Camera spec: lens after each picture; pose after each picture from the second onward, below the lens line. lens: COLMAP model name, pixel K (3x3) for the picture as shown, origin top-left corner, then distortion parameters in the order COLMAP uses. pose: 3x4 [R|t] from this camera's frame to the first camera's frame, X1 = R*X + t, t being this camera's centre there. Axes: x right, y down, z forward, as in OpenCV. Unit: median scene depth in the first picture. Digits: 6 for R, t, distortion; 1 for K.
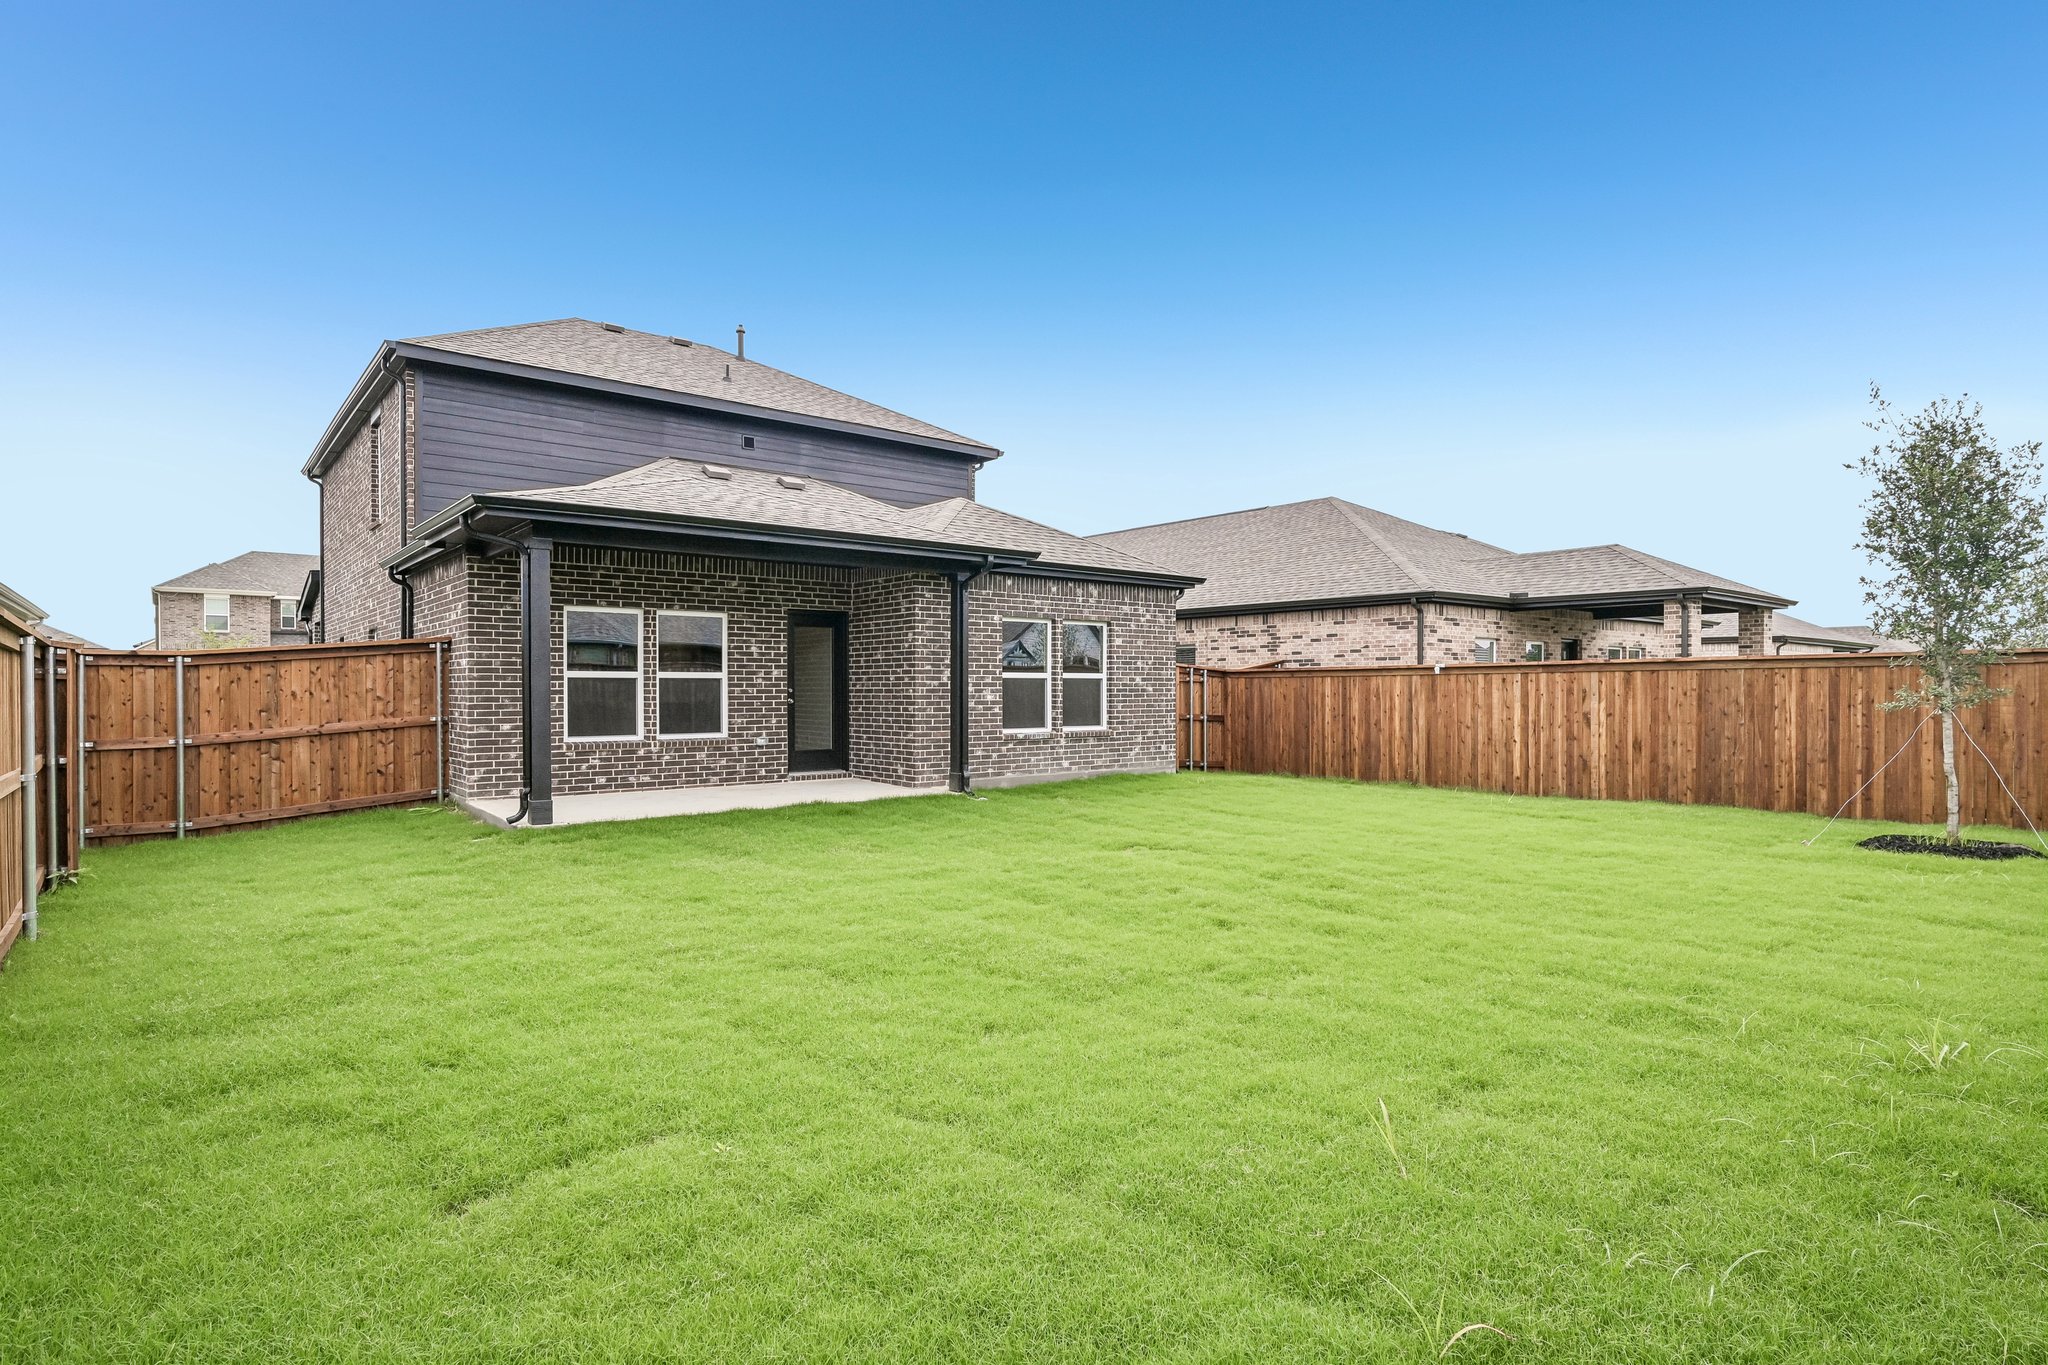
lens RADIAL K [[1085.4, 0, 1024.0], [0, 1085.4, 682.5], [0, 0, 1]] dist [0.021449, 0.000040]
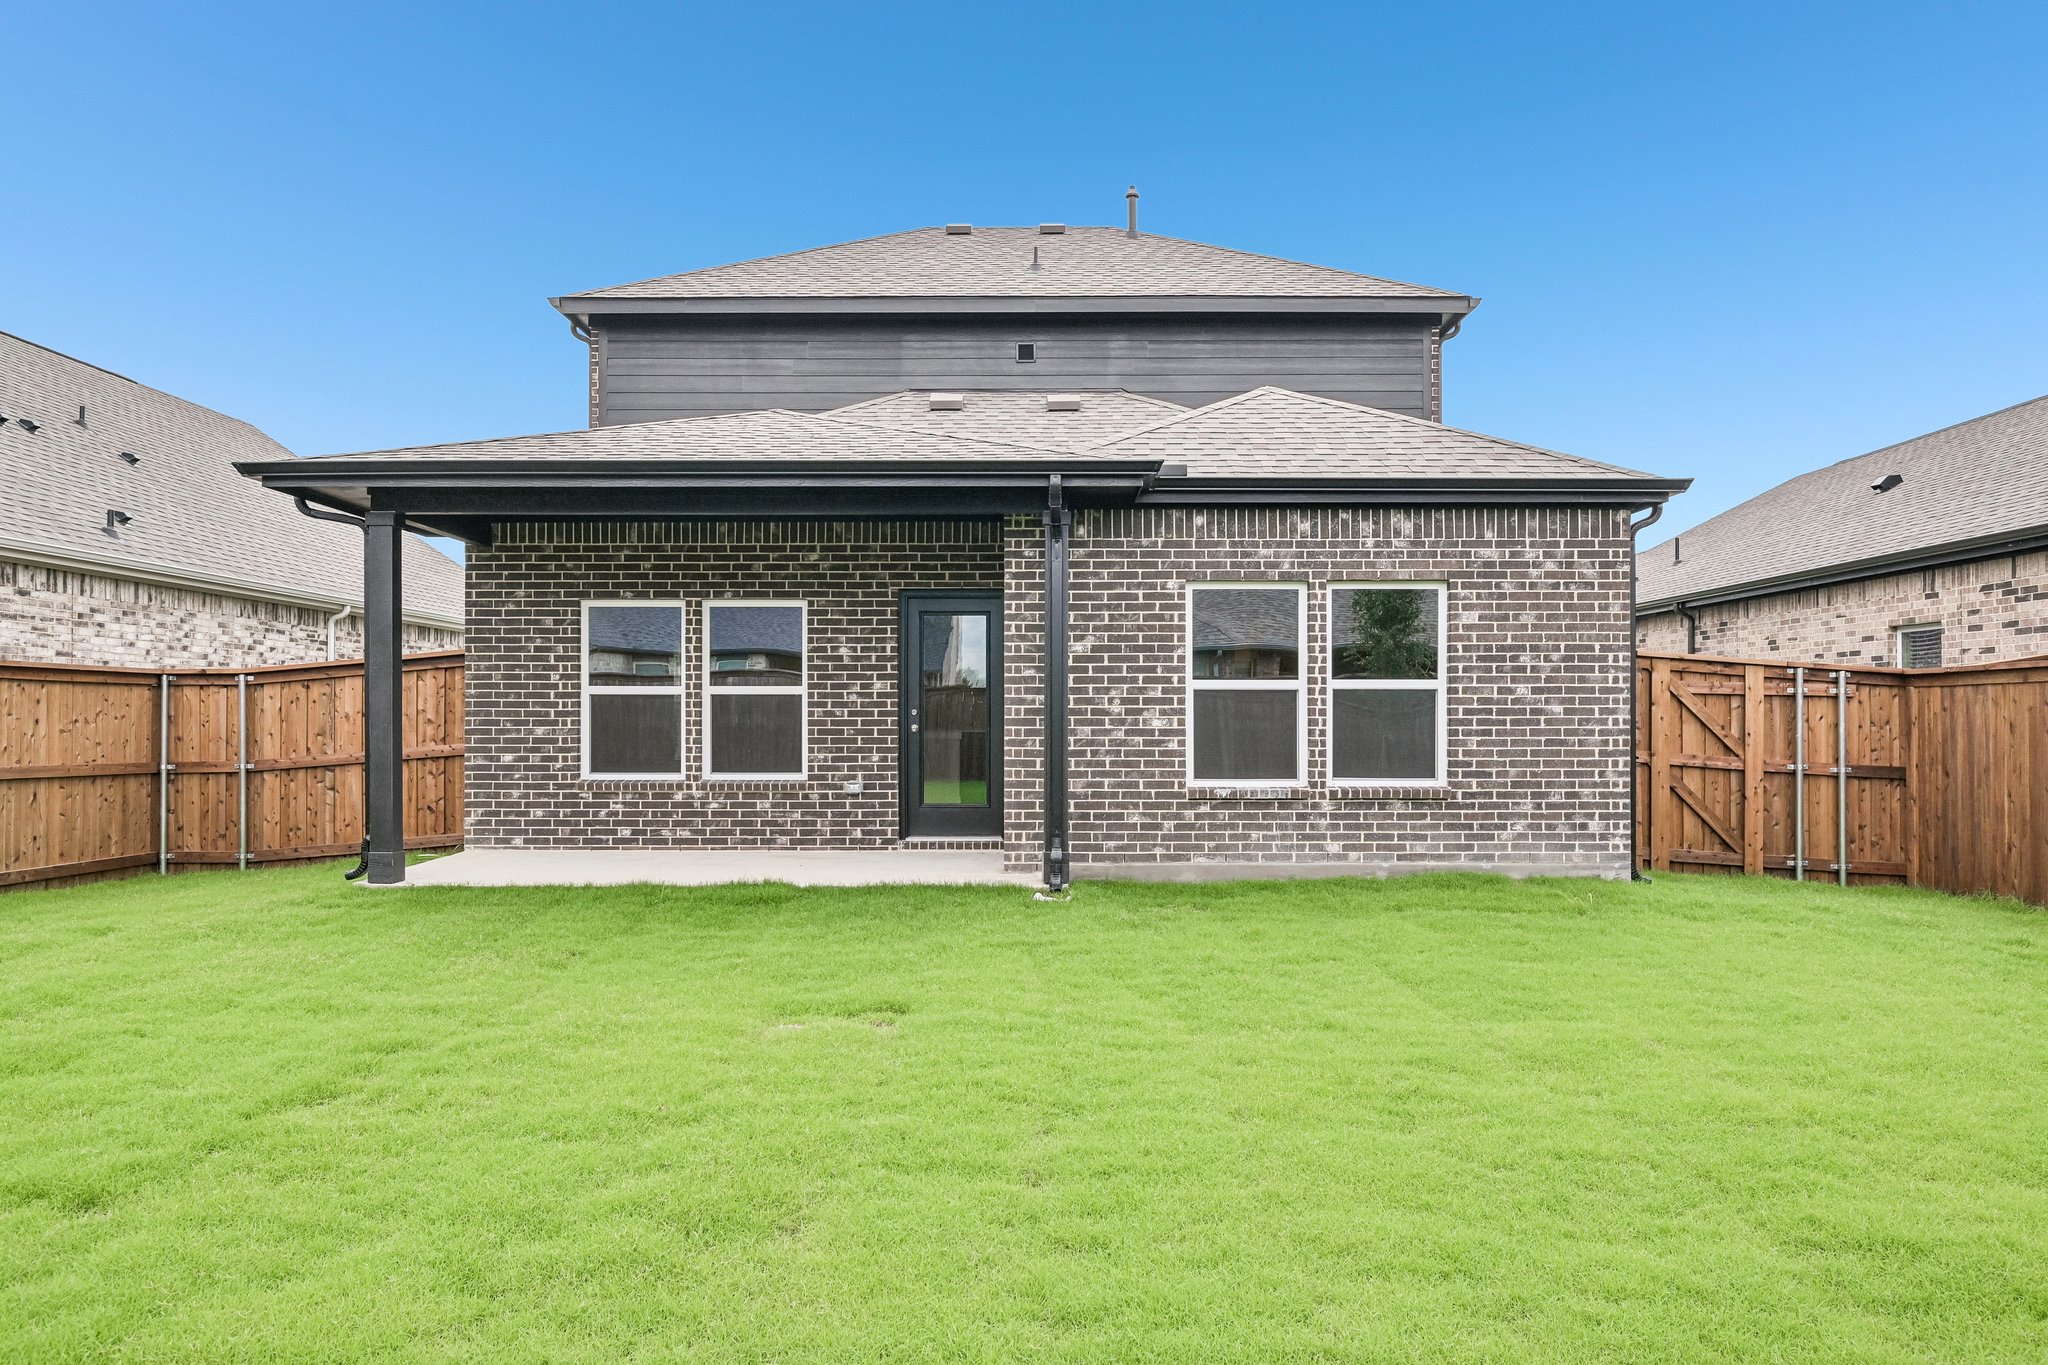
lens RADIAL K [[1448.7, 0, 1022.3], [0, 1448.7, 721.3], [0, 0, 1]] dist [0.004253, 0.002079]
pose [[0.769218, 0.001229, -0.638985, 0.422904], [0.002493, 0.999985, 0.004924, 0.009056], [0.638981, -0.005380, 0.769203, 0.382862]]
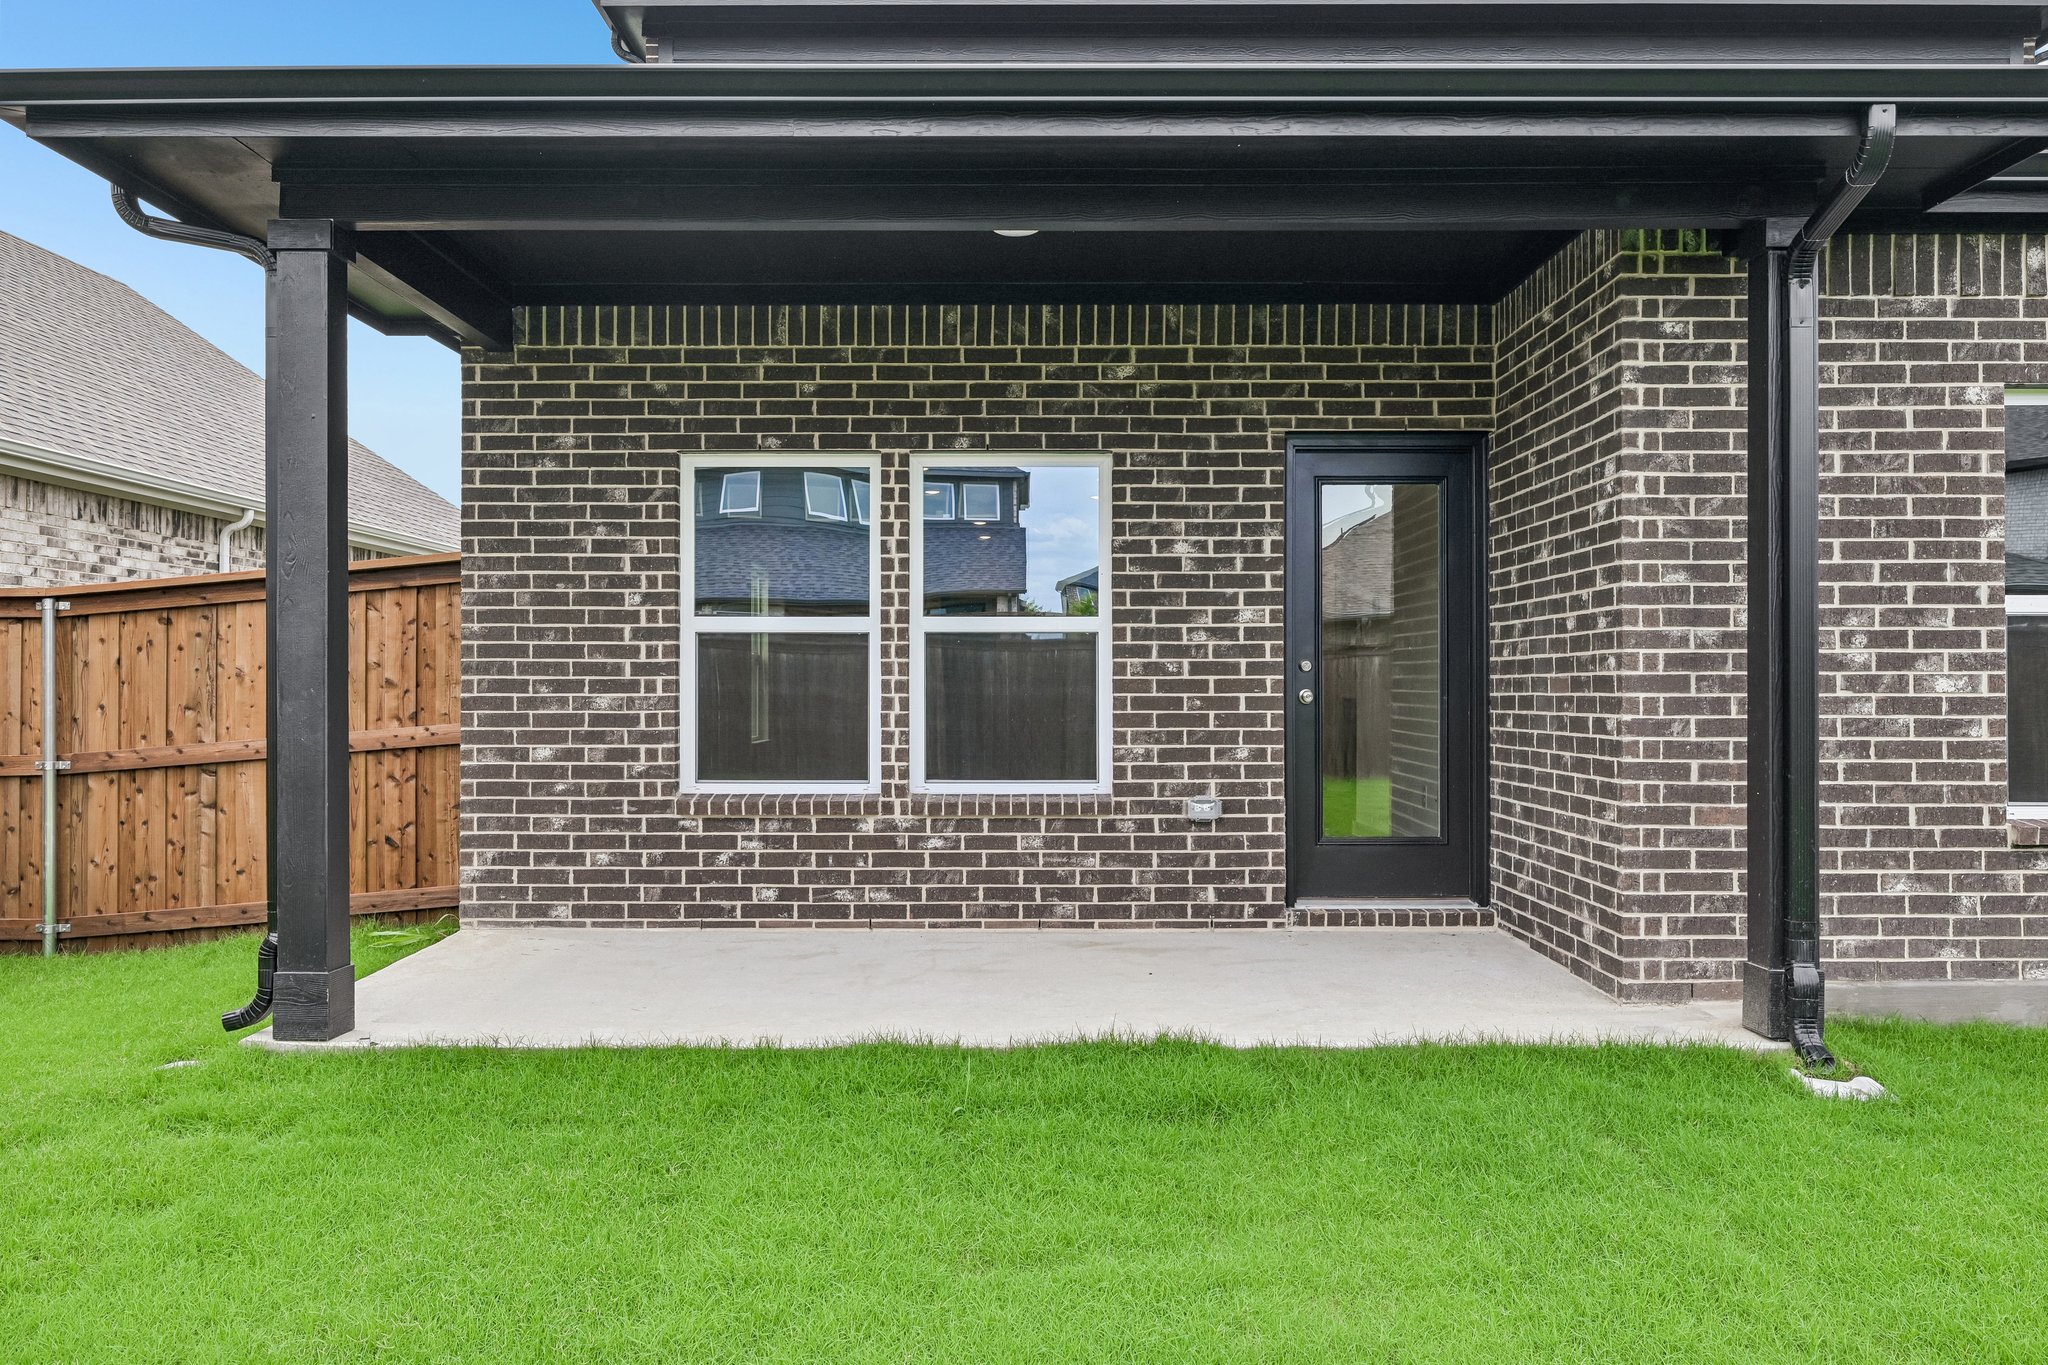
lens RADIAL K [[1604.6, 0, 1024.0], [0, 1604.6, 682.5], [0, 0, 1]] dist [-0.001731, 0.000806]
pose [[0.774381, -0.000546, -0.632719, 0.045771], [0.002799, 0.999993, 0.002562, 0.011669], [0.632713, -0.003755, 0.774377, 0.569411]]
